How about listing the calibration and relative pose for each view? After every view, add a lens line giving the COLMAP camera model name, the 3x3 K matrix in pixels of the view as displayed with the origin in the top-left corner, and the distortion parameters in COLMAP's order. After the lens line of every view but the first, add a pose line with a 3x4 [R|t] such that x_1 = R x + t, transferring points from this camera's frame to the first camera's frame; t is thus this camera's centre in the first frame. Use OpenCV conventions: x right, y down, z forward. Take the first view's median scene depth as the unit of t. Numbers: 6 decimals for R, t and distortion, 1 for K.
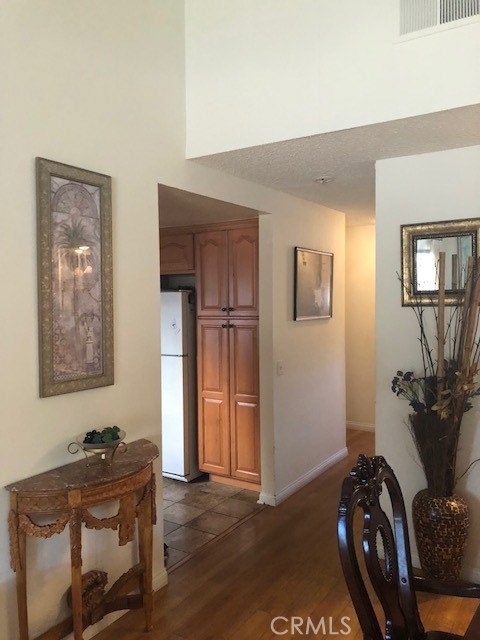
lens RADIAL K [[525.4, 0, 235.6], [0, 525.4, 318.4], [0, 0, 1]] dist [0.017593, -0.006460]
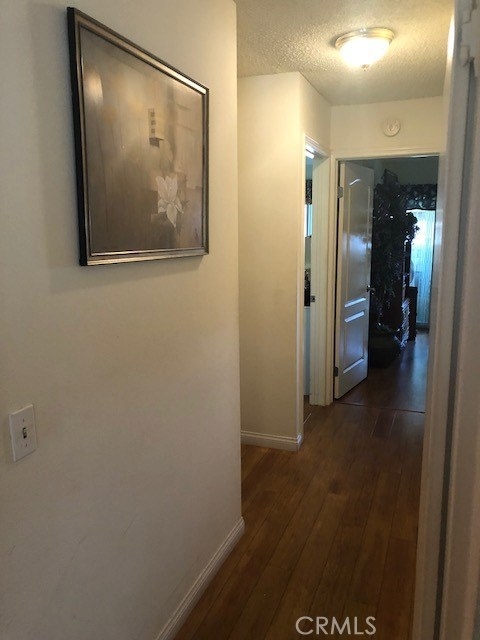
lens RADIAL K [[525.4, 0, 235.6], [0, 525.4, 318.4], [0, 0, 1]] dist [0.017593, -0.006460]
pose [[0.979803, -0.032146, 0.197363, 0.121895], [0.007452, 0.992178, 0.124610, -0.003108], [-0.199825, -0.120622, 0.972379, 0.589074]]
